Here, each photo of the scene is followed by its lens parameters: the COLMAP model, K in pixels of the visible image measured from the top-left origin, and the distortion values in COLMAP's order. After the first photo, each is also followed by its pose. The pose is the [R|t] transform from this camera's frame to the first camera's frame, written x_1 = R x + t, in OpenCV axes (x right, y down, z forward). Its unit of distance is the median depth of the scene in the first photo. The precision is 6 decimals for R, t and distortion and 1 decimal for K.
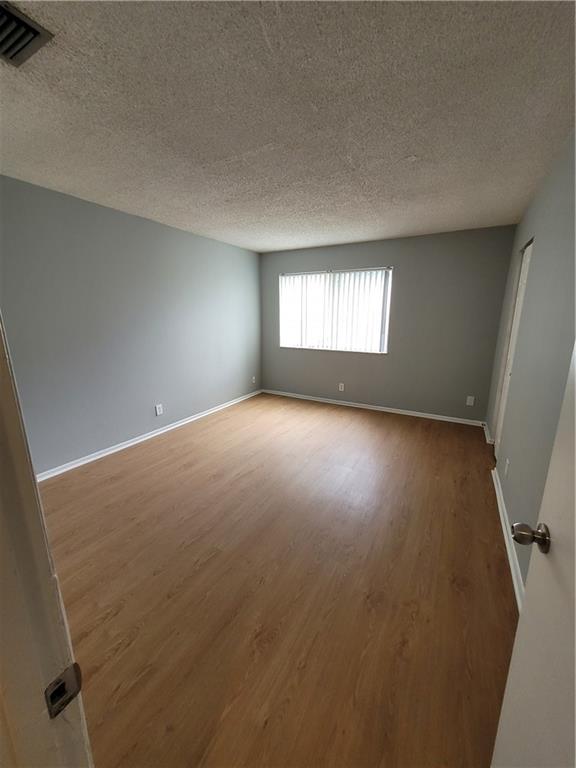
lens RADIAL K [[303.3, 0, 287.6], [0, 303.3, 382.7], [0, 0, 1]] dist [0.004204, 0.000177]
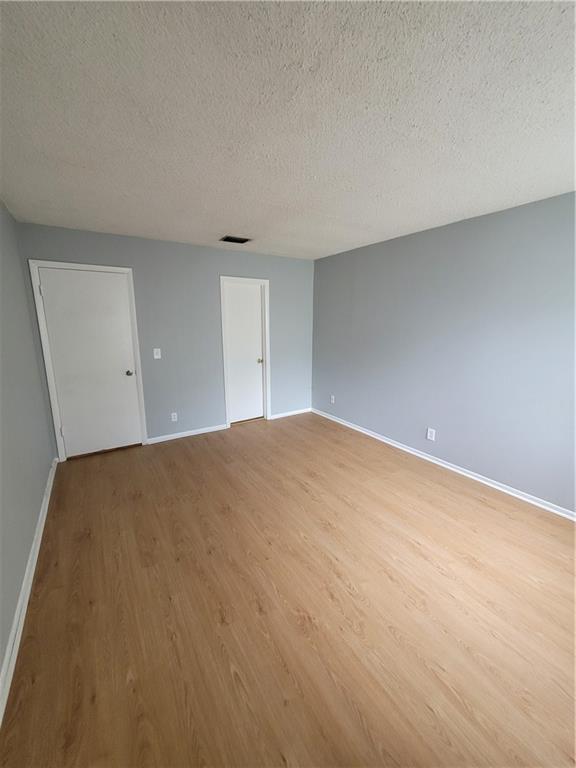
lens RADIAL K [[303.3, 0, 288.1], [0, 303.3, 382.3], [0, 0, 1]] dist [0.004204, 0.000177]
pose [[-0.467629, 0.181772, -0.865033, 0.682884], [-0.199522, 0.931664, 0.303633, -0.316082], [0.861112, 0.314581, -0.399405, 1.209891]]
